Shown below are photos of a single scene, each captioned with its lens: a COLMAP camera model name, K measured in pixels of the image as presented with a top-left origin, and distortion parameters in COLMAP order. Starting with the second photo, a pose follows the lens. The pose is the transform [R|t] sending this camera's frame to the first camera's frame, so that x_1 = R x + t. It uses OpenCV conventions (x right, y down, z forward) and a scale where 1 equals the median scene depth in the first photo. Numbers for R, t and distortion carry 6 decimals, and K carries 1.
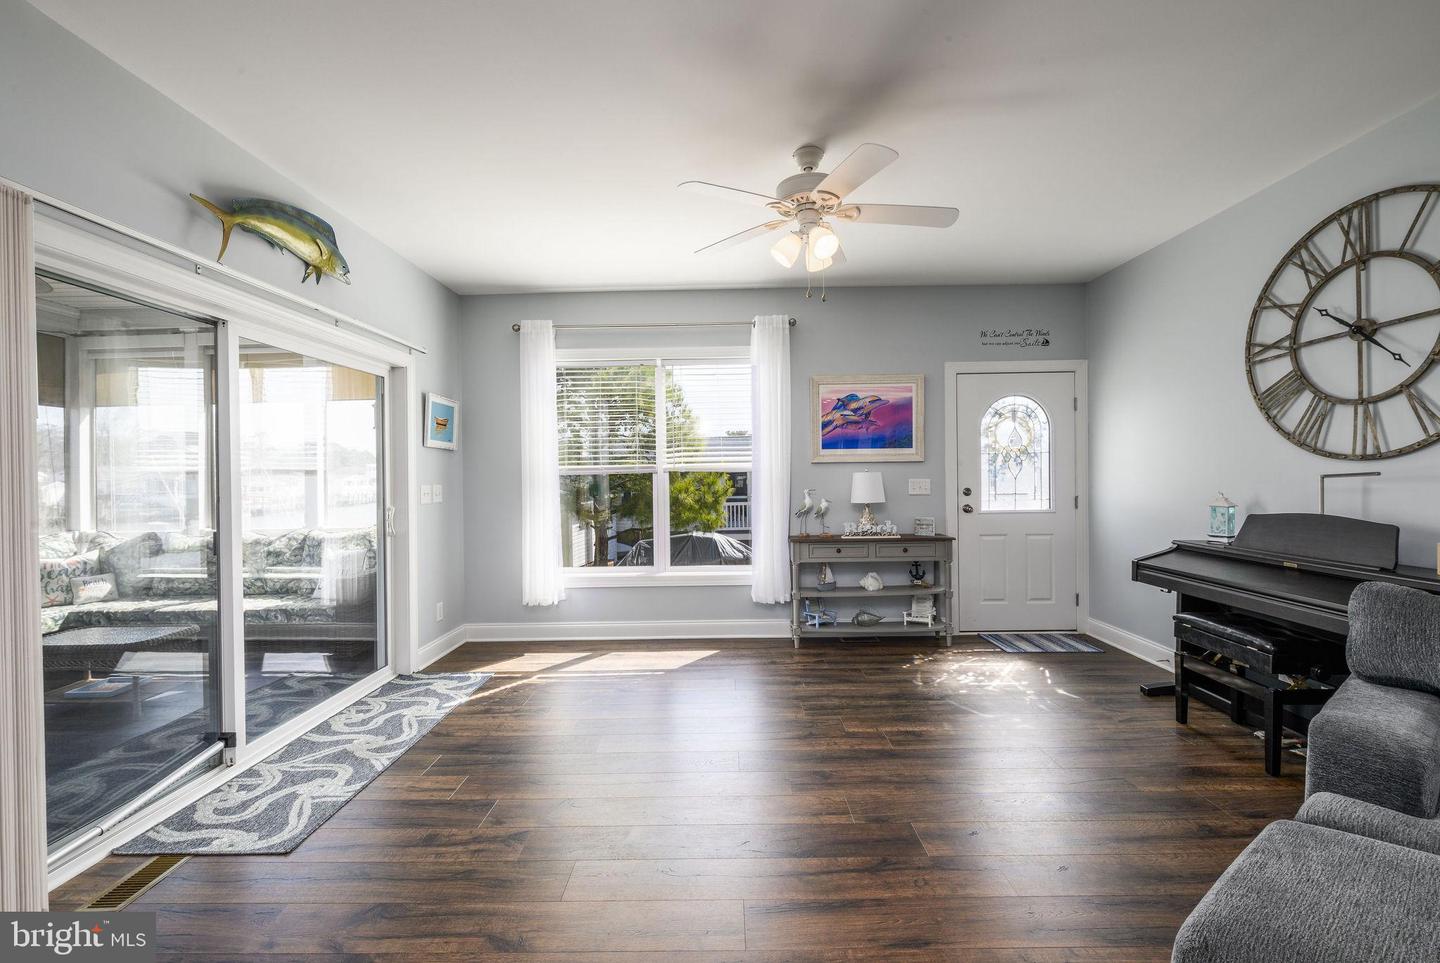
lens RADIAL K [[608.7, 0, 673.5], [0, 608.7, 476.9], [0, 0, 1]] dist [0.000706, 0.000060]
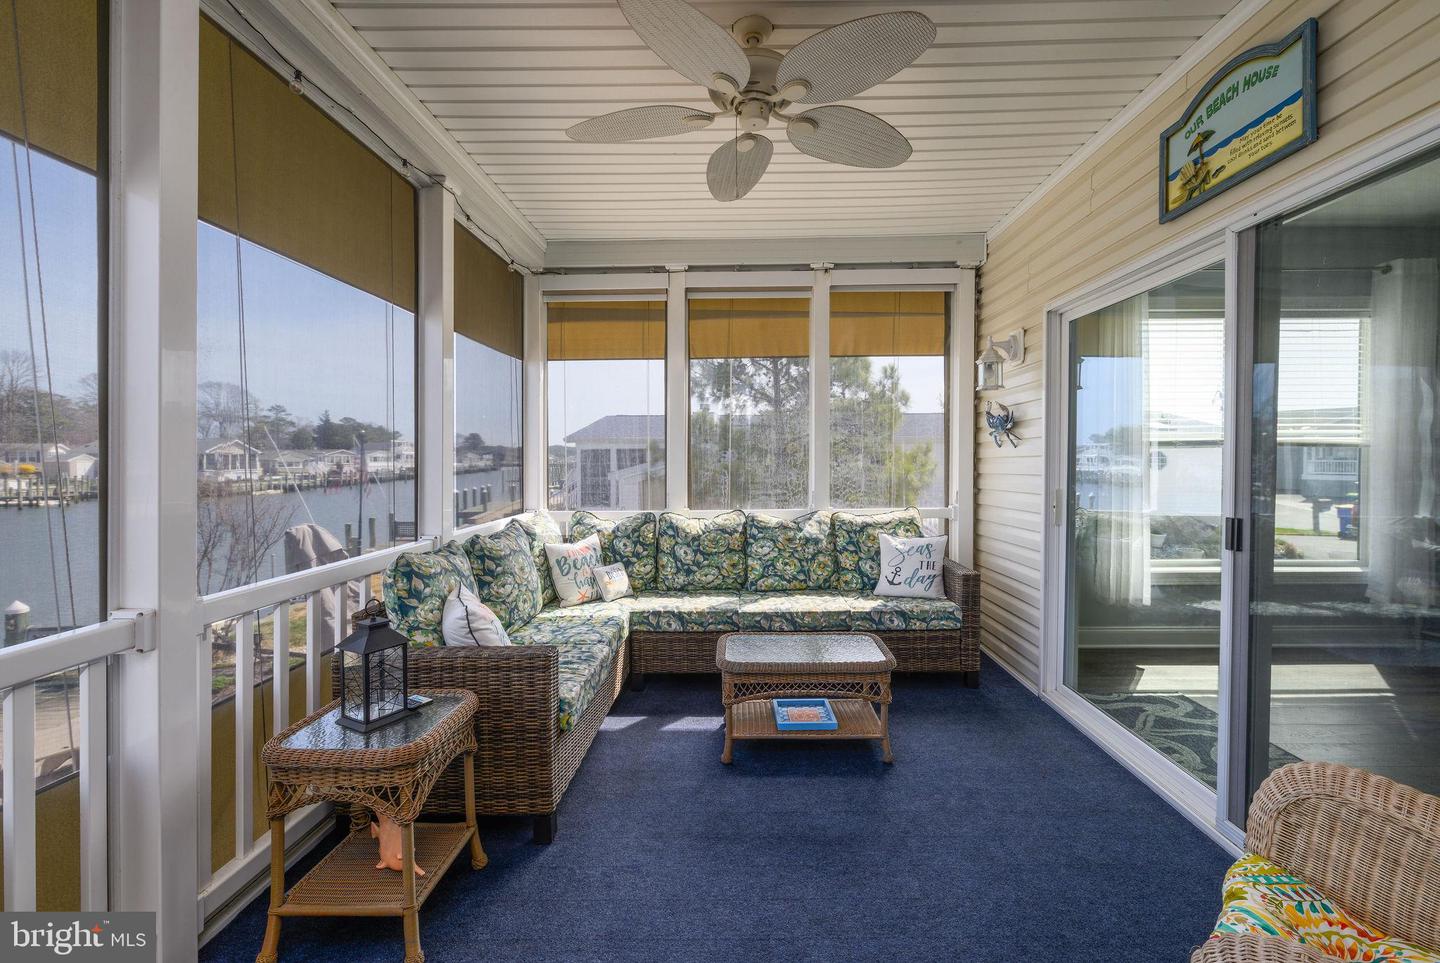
lens RADIAL K [[619.0, 0, 715.3], [0, 619.0, 460.9], [0, 0, 1]] dist [0.001669, 0.000160]
pose [[0.999782, 0.015449, 0.014051, -0.899971], [-0.015492, 0.999876, 0.002964, 0.019709], [-0.014004, -0.003181, 0.999897, 0.181865]]
